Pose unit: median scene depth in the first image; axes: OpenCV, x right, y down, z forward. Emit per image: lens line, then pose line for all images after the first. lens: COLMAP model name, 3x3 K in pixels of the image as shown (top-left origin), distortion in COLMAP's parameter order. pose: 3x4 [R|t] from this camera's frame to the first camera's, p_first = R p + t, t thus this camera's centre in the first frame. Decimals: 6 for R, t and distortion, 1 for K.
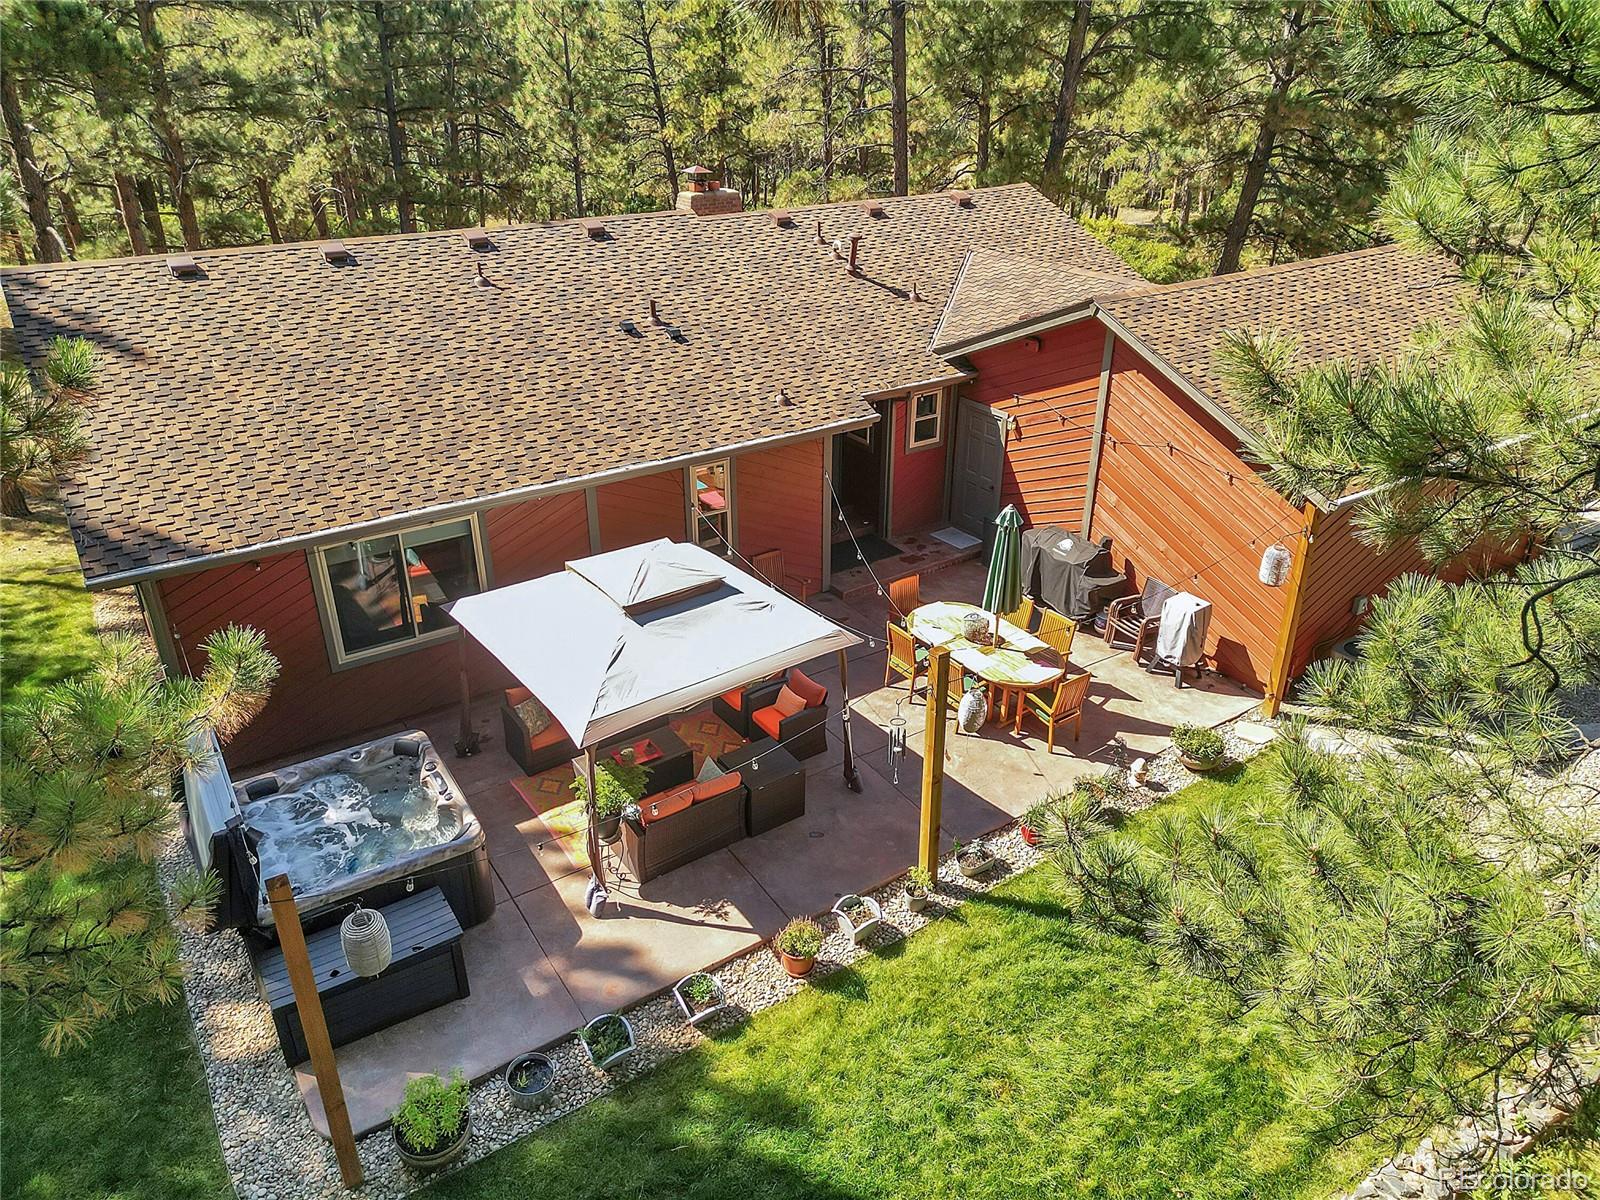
lens RADIAL K [[1122.9, 0, 797.2], [0, 1122.9, 587.4], [0, 0, 1]] dist [0.086084, -0.096910]
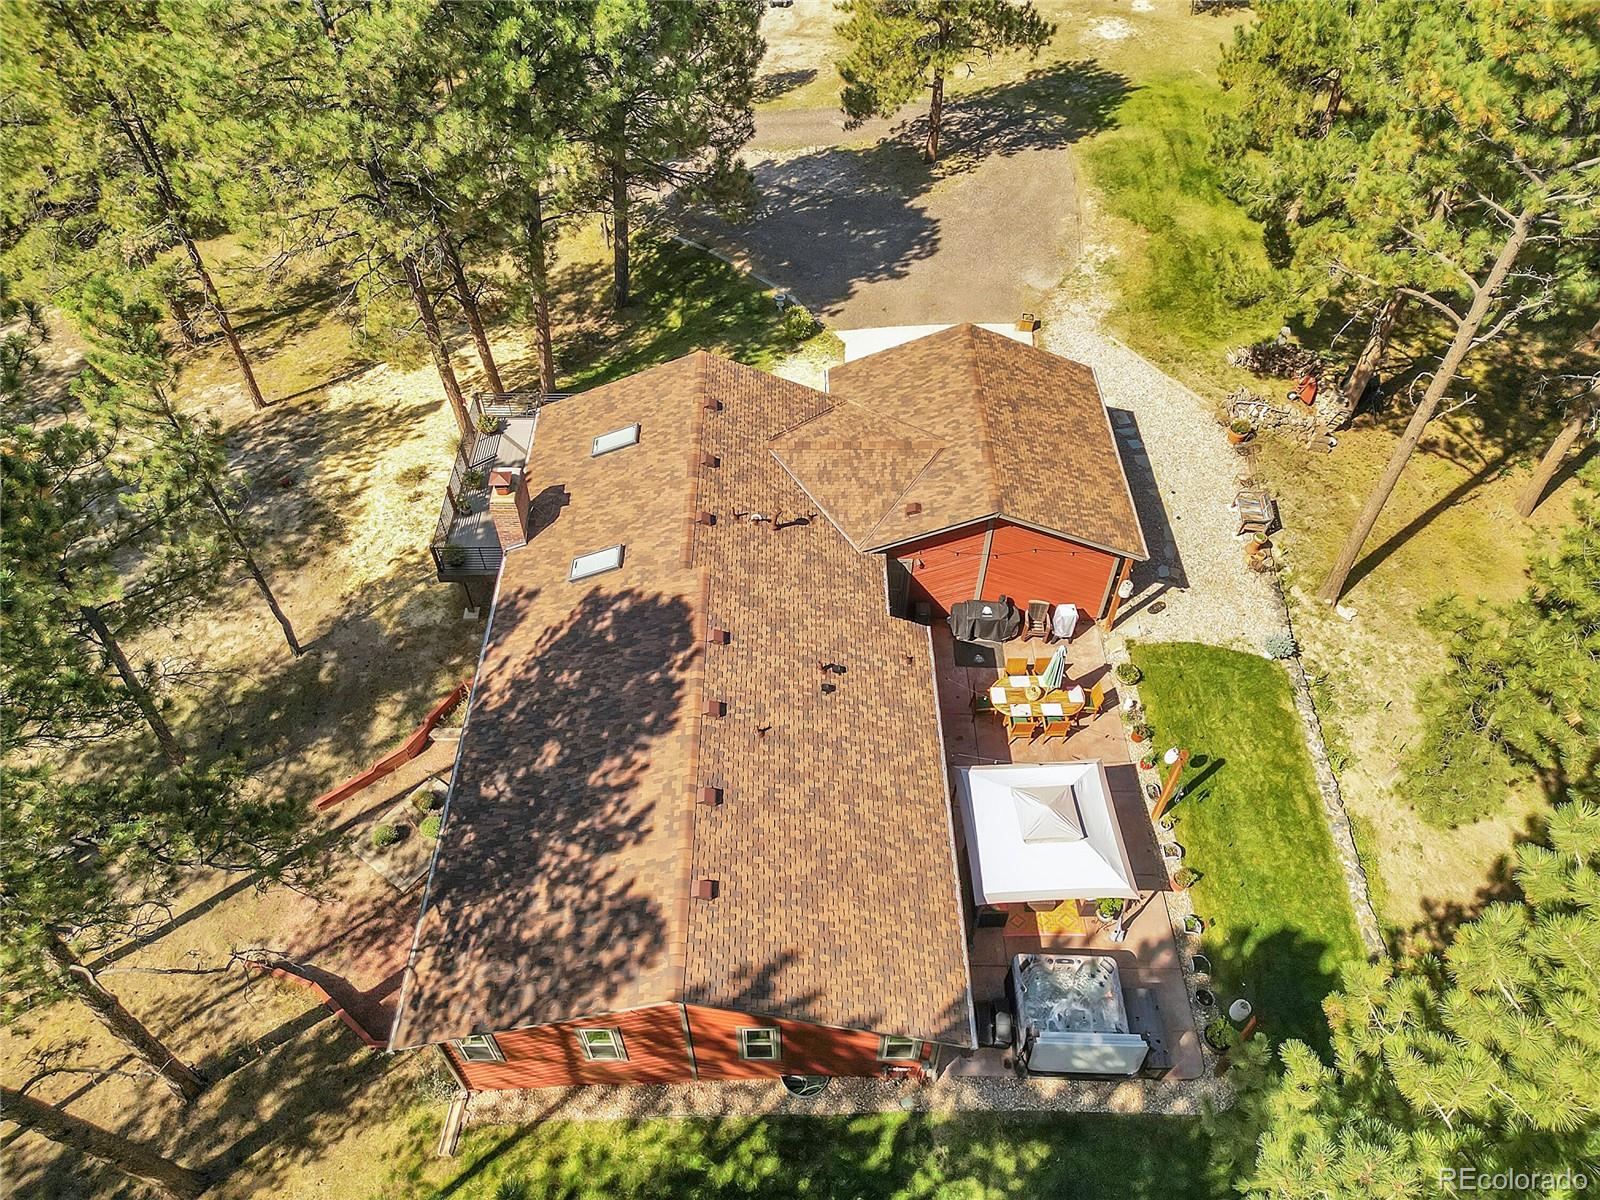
lens RADIAL K [[1122.9, 0, 797.2], [0, 1122.9, 587.4], [0, 0, 1]] dist [0.086084, -0.096910]
pose [[0.556208, -0.625409, 0.547262, -1.146615], [0.368472, 0.775848, 0.512141, -1.416668], [-0.744890, -0.083206, 0.661978, 0.055090]]
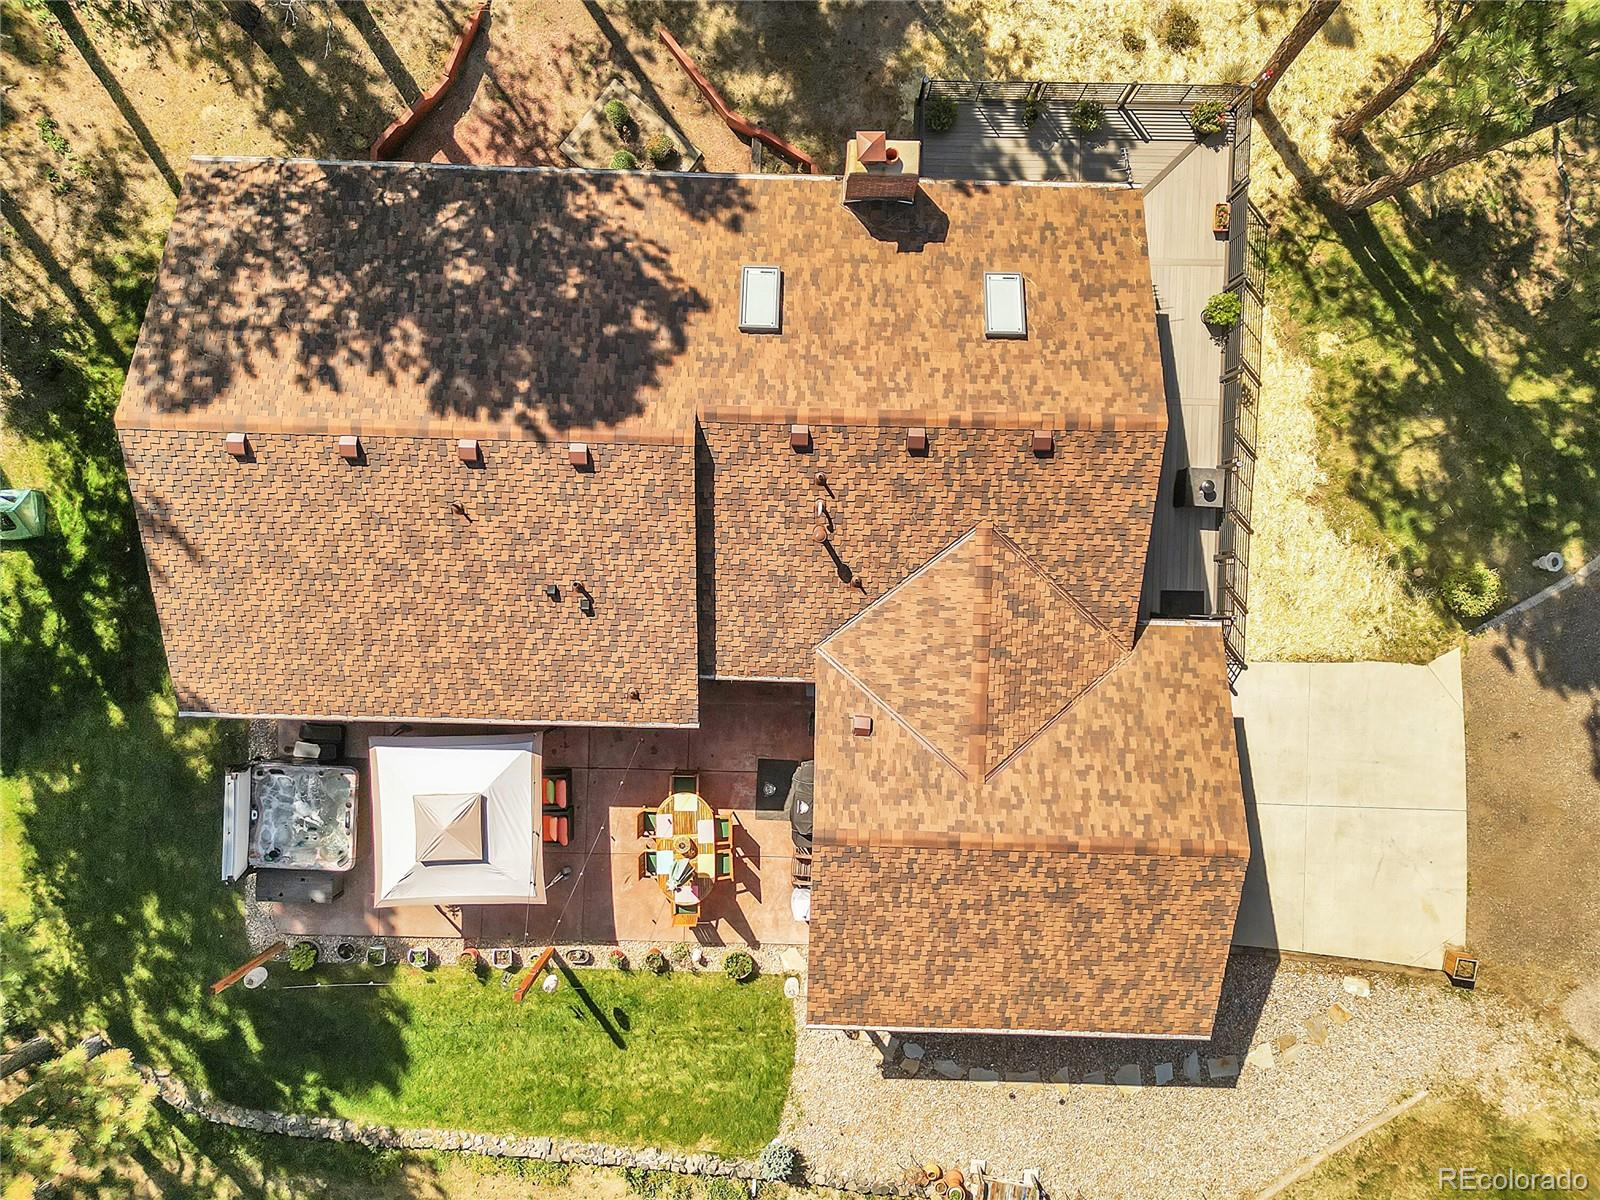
lens RADIAL K [[1122.9, 0, 797.2], [0, 1122.9, 587.4], [0, 0, 1]] dist [0.086084, -0.096910]
pose [[0.815947, 0.578125, -0.001189, 0.094206], [-0.254719, 0.361347, 0.896965, -1.821237], [0.518988, -0.731574, 0.442099, 0.739973]]
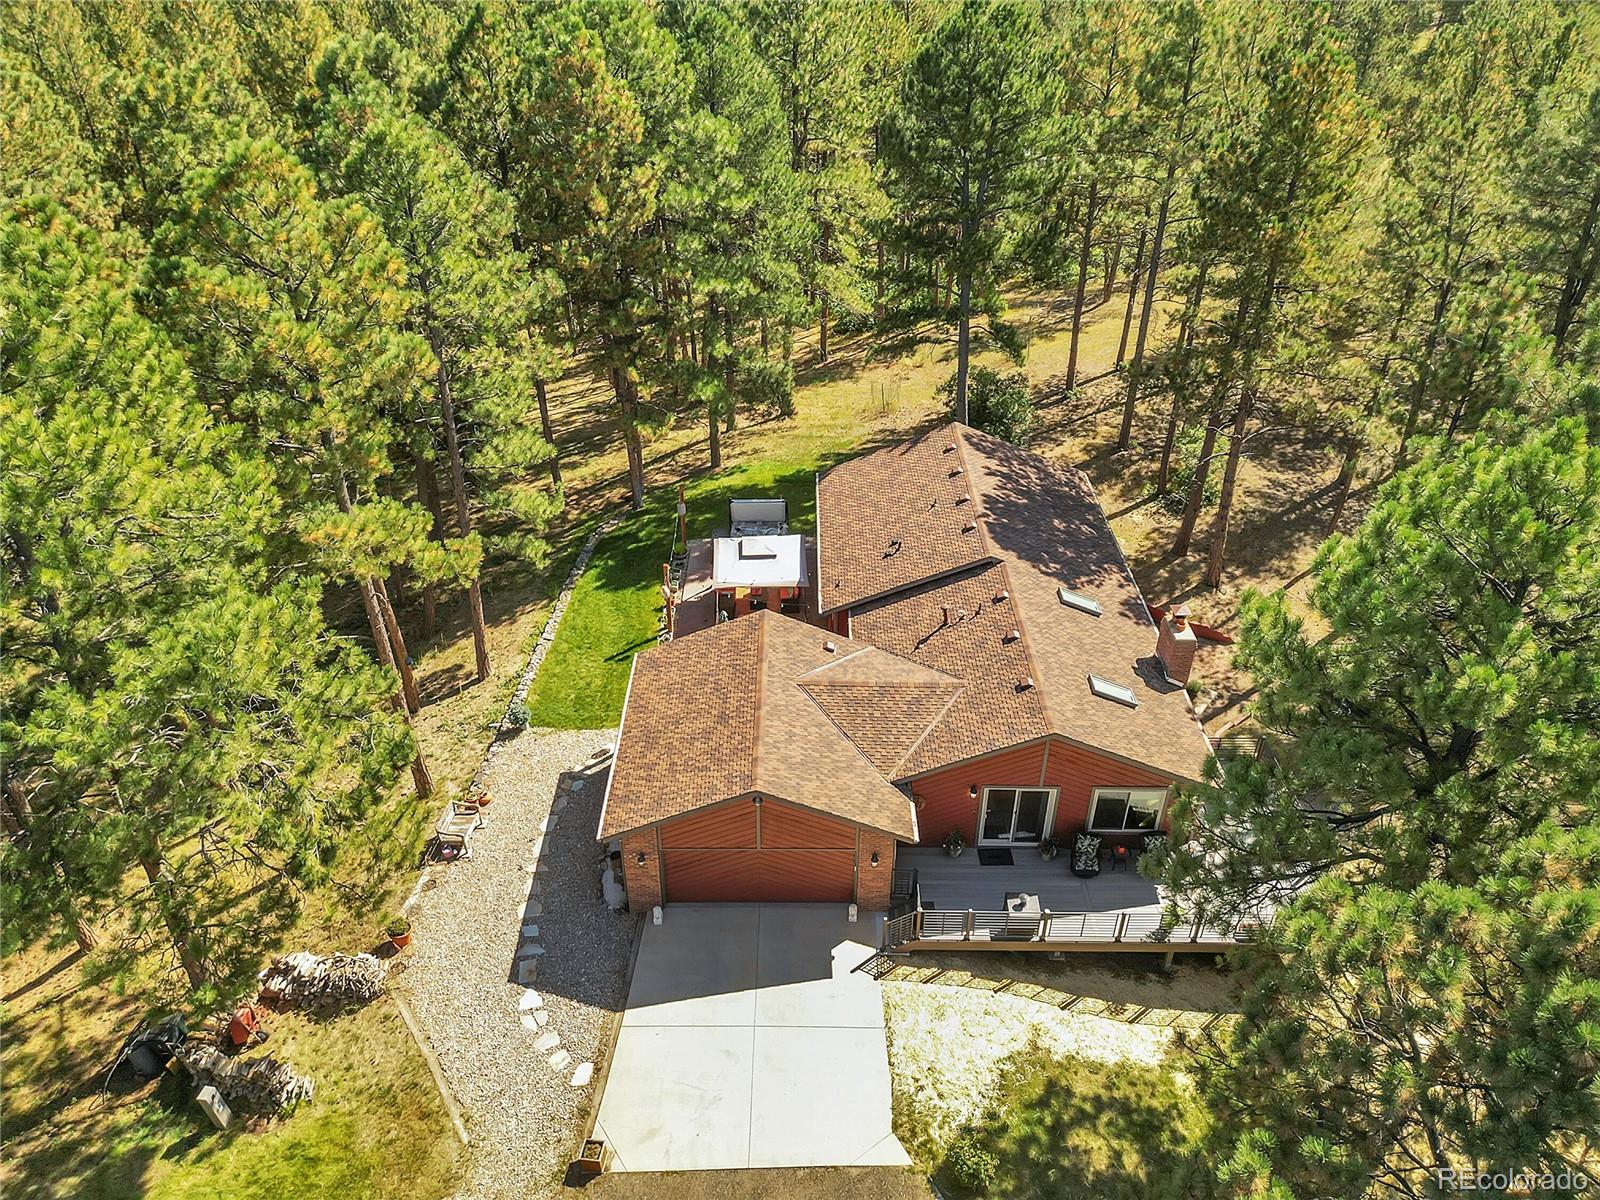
lens RADIAL K [[1122.9, 0, 797.2], [0, 1122.9, 587.4], [0, 0, 1]] dist [0.086084, -0.096910]
pose [[-0.560438, 0.455363, -0.691776, 2.034223], [-0.363232, 0.615513, 0.699433, -2.171907], [0.744293, 0.643264, -0.179555, 1.676602]]
